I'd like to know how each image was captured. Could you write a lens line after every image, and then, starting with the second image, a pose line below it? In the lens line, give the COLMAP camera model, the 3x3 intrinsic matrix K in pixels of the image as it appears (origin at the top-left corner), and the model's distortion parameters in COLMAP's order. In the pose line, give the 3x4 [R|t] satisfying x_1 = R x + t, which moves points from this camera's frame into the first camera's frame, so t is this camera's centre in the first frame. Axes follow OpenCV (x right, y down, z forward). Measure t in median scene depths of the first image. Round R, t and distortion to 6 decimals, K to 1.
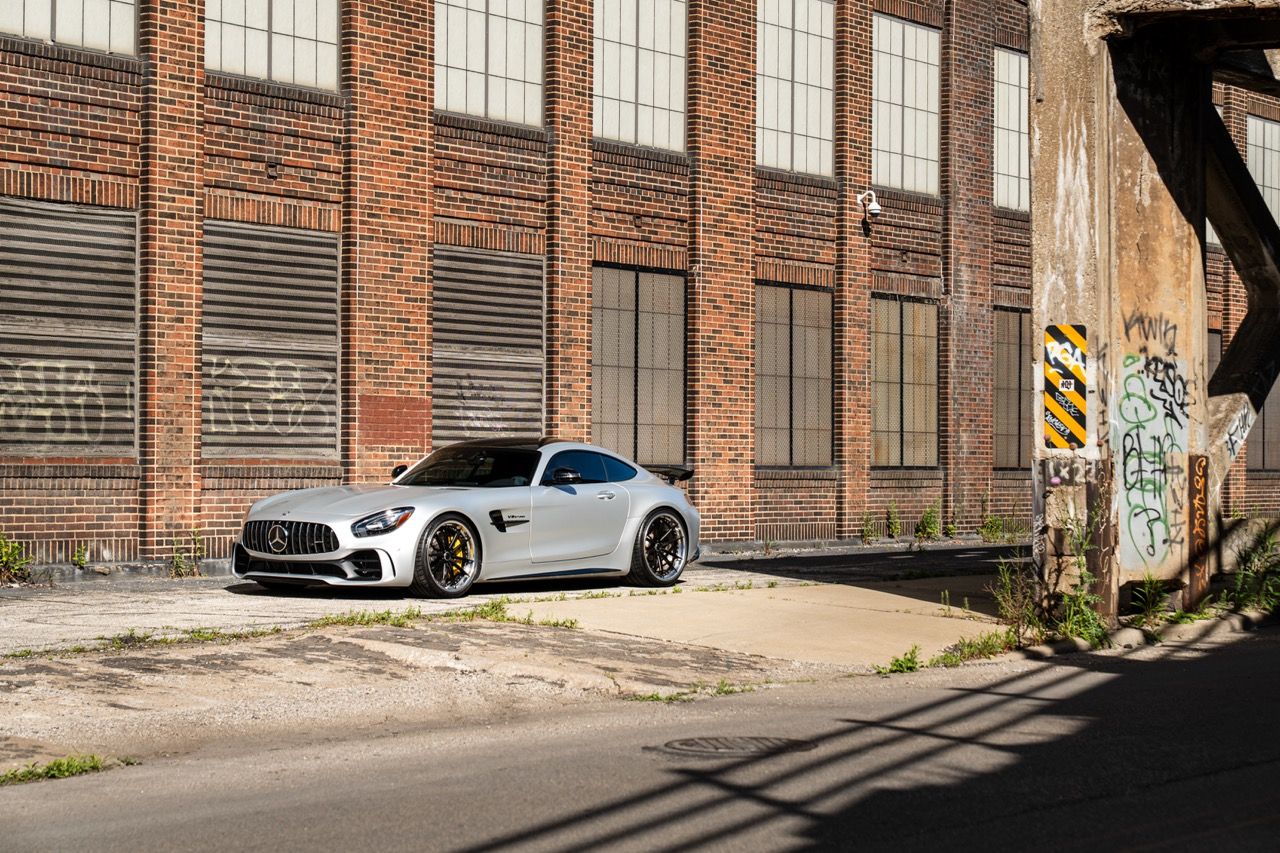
lens RADIAL K [[2668.1, 0, 642.9], [0, 2668.1, 366.4], [0, 0, 1]] dist [0.038476, 0.000000]
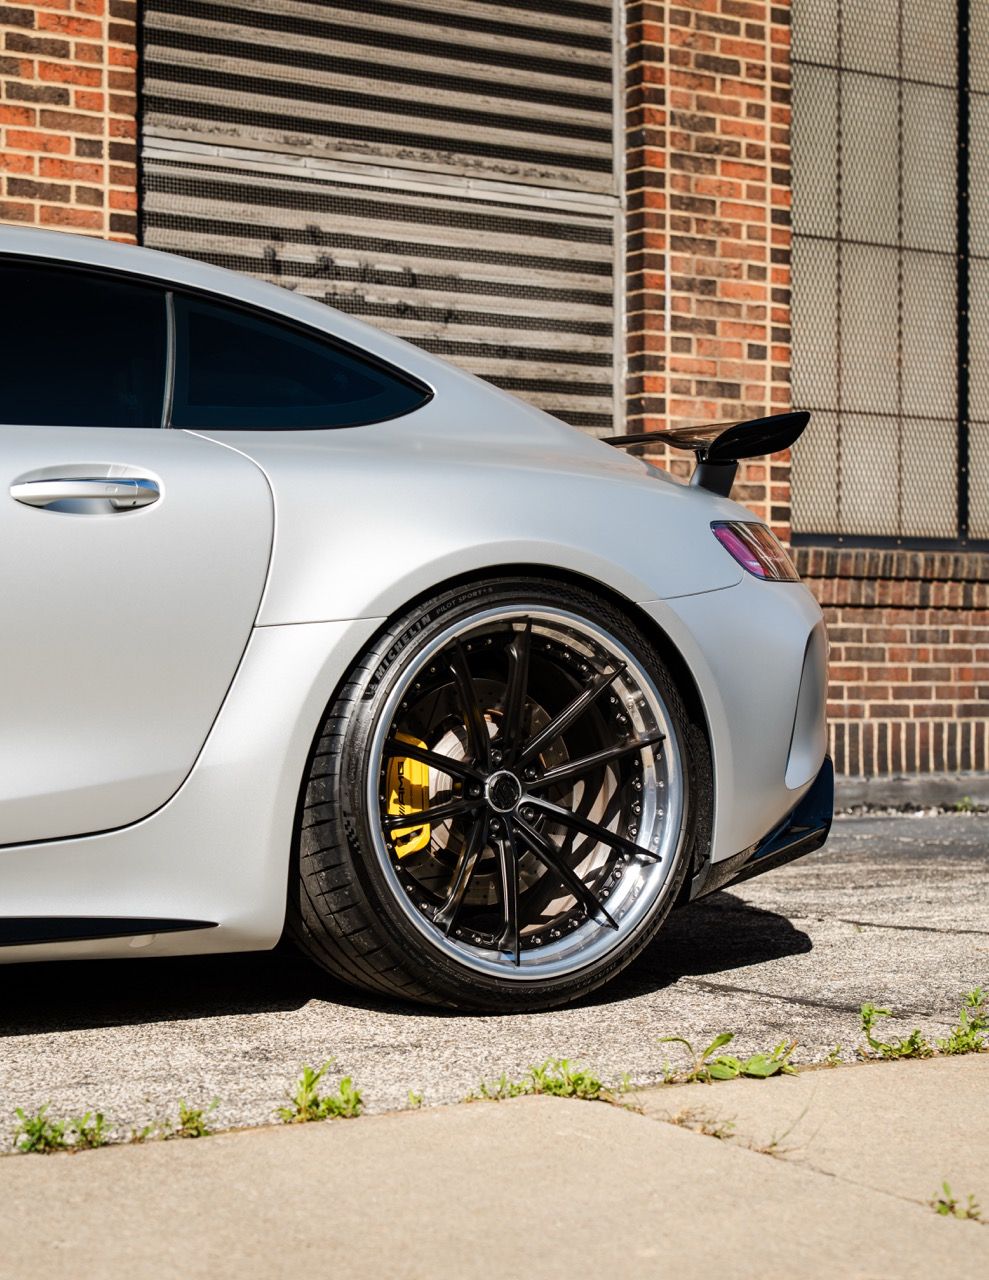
lens RADIAL K [[2605.4, 0, 480.3], [0, 2605.4, 639.9], [0, 0, 1]] dist [0.048438, 0.000000]
pose [[0.942776, -0.014349, -0.333119, 0.058821], [0.020220, 0.999695, 0.014164, 0.051530], [0.332814, -0.020089, 0.942778, 0.781915]]
